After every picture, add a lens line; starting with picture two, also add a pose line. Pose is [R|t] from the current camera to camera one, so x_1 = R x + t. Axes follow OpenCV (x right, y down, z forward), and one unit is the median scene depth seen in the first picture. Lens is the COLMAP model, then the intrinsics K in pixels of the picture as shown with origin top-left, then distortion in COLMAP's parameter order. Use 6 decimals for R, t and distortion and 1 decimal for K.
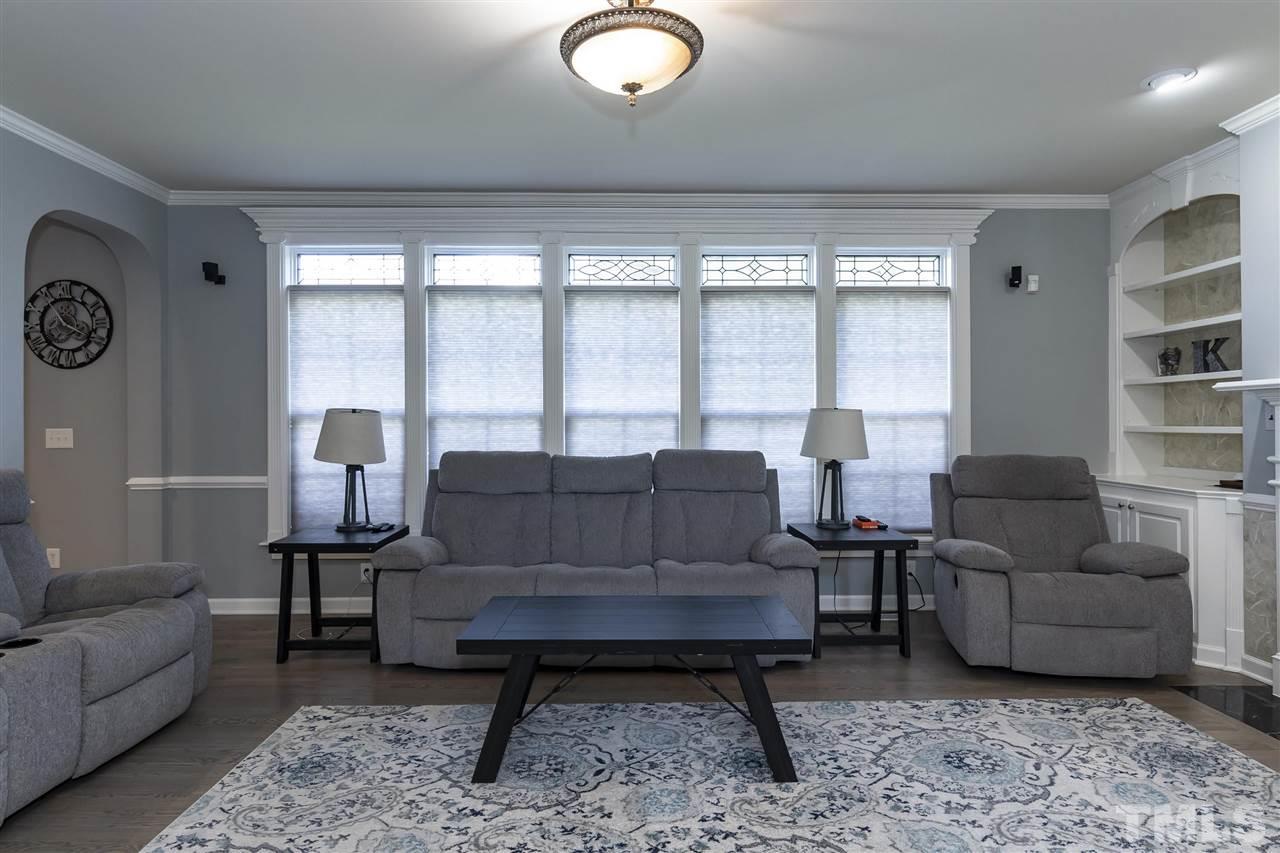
lens RADIAL K [[716.6, 0, 631.7], [0, 716.6, 428.4], [0, 0, 1]] dist [-0.001765, -0.000620]
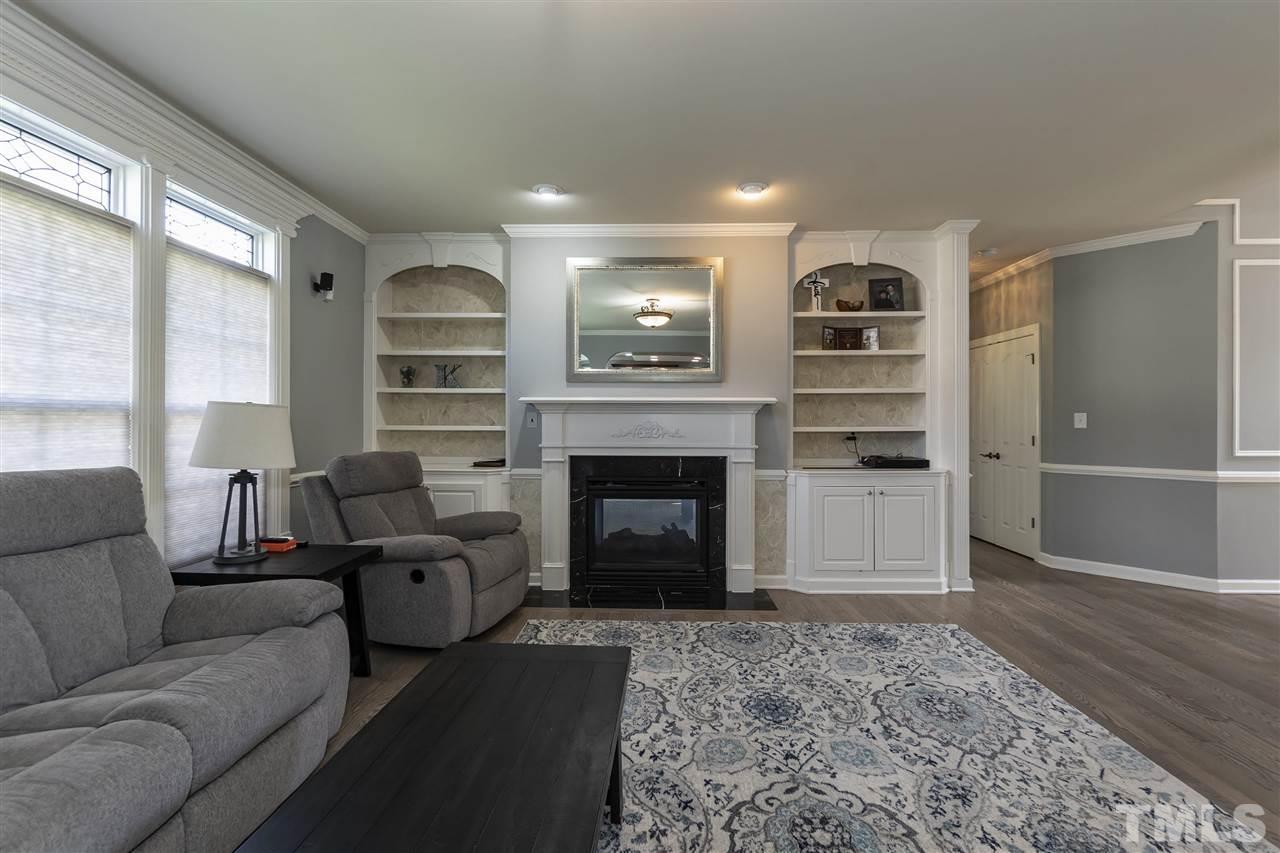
lens RADIAL K [[561.6, 0, 647.0], [0, 561.6, 423.9], [0, 0, 1]] dist [-0.006632, 0.000961]
pose [[0.038138, 0.001890, 0.999271, -0.278030], [0.000267, 0.999998, -0.001902, -0.003723], [-0.999272, 0.000339, 0.038138, 0.520284]]
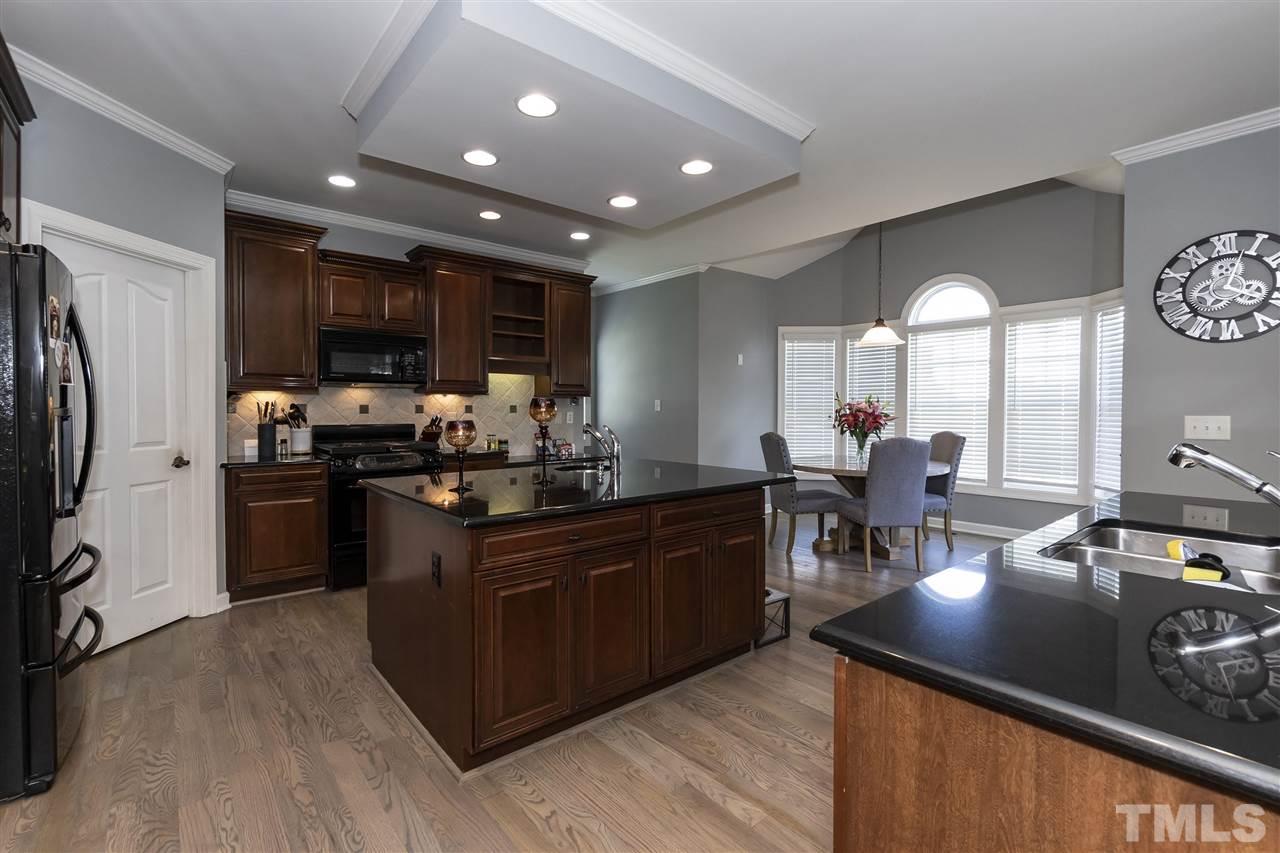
lens RADIAL K [[561.6, 0, 631.8], [0, 561.6, 421.8], [0, 0, 1]] dist [-0.006632, 0.000961]
pose [[0.621694, 0.022294, -0.782943, -0.717251], [-0.007414, 0.999718, 0.022579, -0.002270], [0.783225, -0.008233, 0.621684, 0.080367]]
